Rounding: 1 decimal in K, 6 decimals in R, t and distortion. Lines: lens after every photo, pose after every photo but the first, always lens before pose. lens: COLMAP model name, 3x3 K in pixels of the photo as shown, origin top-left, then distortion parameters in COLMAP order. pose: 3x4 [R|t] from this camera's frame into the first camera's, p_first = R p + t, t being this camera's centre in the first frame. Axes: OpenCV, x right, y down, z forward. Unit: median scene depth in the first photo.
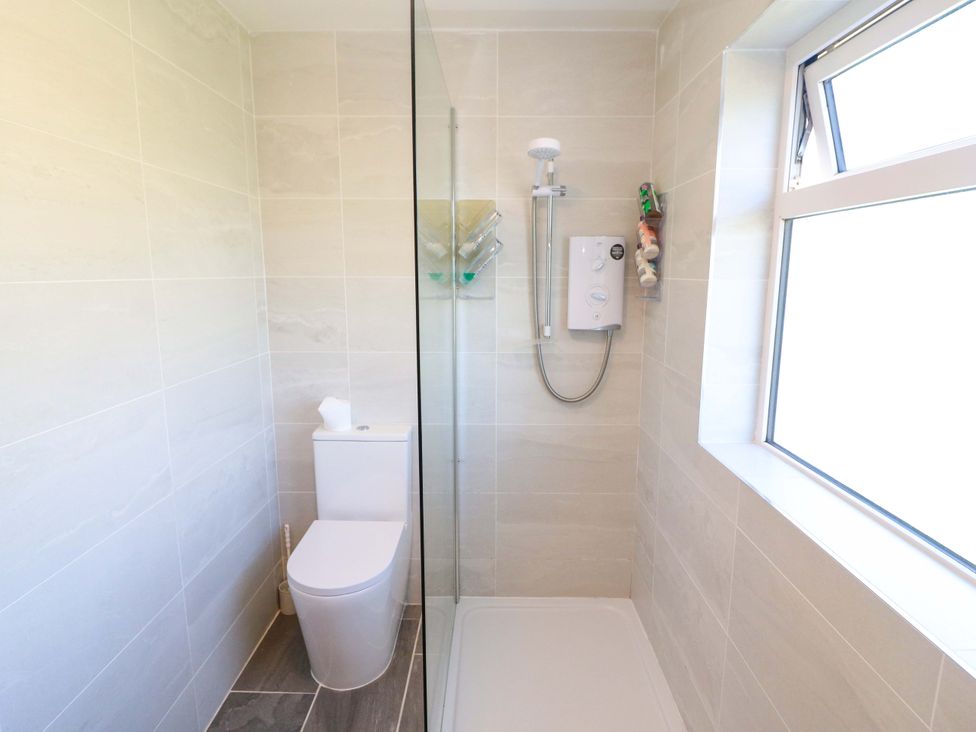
lens RADIAL K [[525.9, 0, 470.2], [0, 525.9, 359.8], [0, 0, 1]] dist [0.002932, -0.015684]
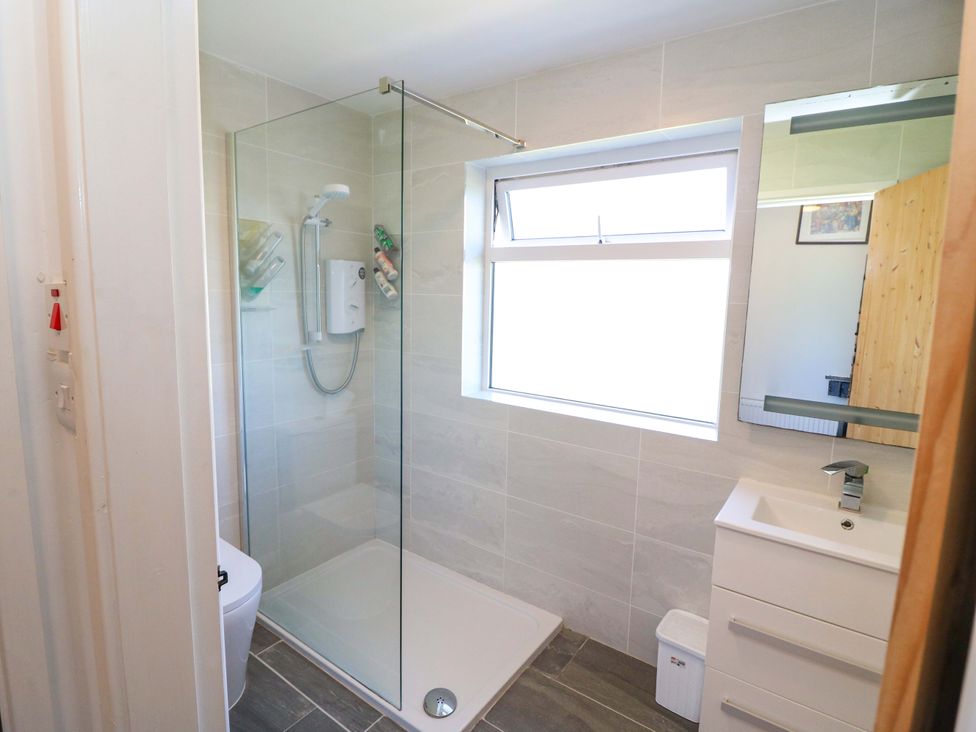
lens RADIAL K [[525.9, 0, 470.2], [0, 525.9, 359.8], [0, 0, 1]] dist [0.002932, -0.015684]
pose [[0.580481, -0.094186, 0.808808, -0.654843], [0.111783, 0.993101, 0.035420, -0.005452], [-0.806564, 0.069850, 0.587005, 0.018273]]
